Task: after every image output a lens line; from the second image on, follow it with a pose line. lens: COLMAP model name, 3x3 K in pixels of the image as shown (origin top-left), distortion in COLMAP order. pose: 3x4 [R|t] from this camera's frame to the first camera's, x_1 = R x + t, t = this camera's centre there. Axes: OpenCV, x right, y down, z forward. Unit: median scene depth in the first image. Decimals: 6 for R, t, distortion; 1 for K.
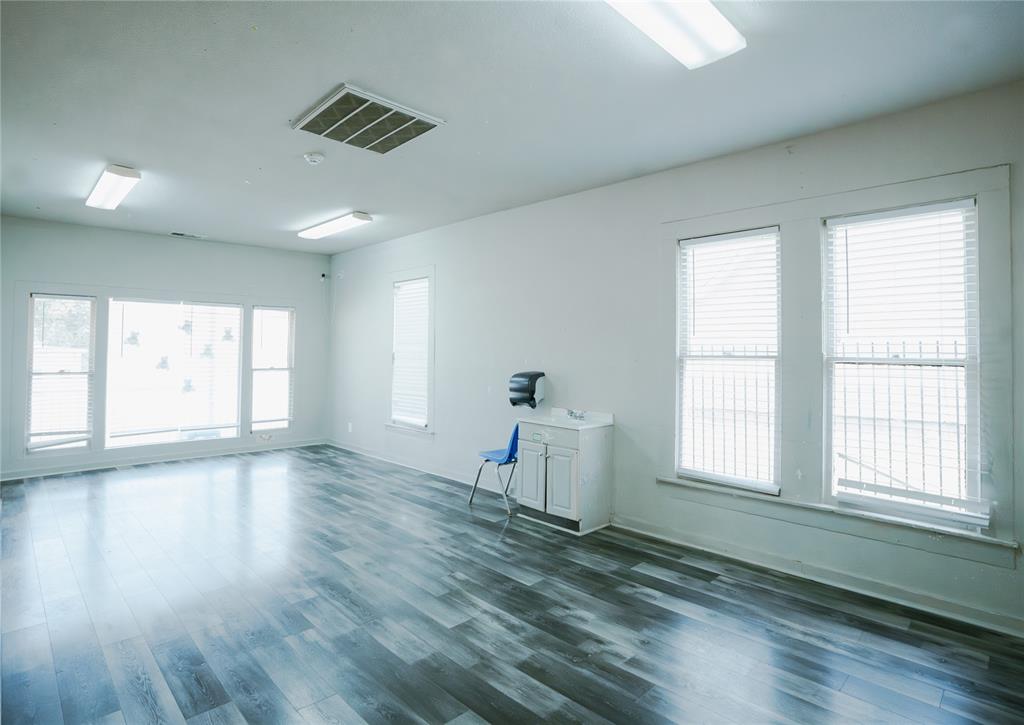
lens RADIAL K [[537.5, 0, 460.0], [0, 537.5, 328.1], [0, 0, 1]] dist [-0.053738, -0.000002]
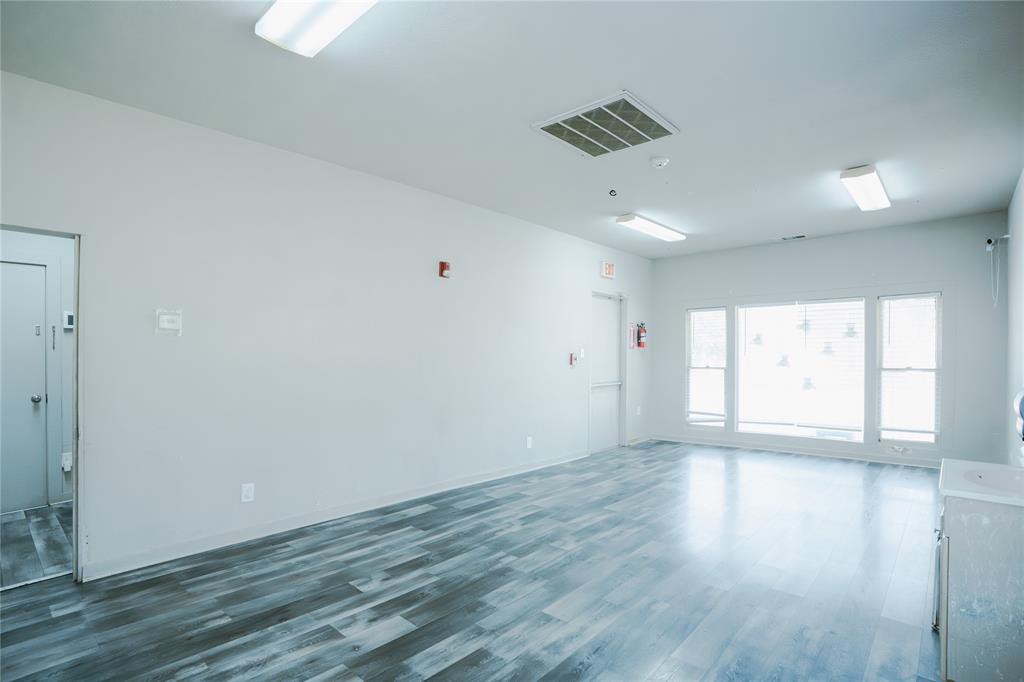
lens RADIAL K [[501.5, 0, 513.0], [0, 501.5, 354.4], [0, 0, 1]] dist [-0.042027, 0.000048]
pose [[0.105177, -0.003344, -0.994448, 0.438973], [0.052659, 0.998610, 0.002211, 0.024983], [0.993058, -0.052600, 0.105207, 0.398979]]
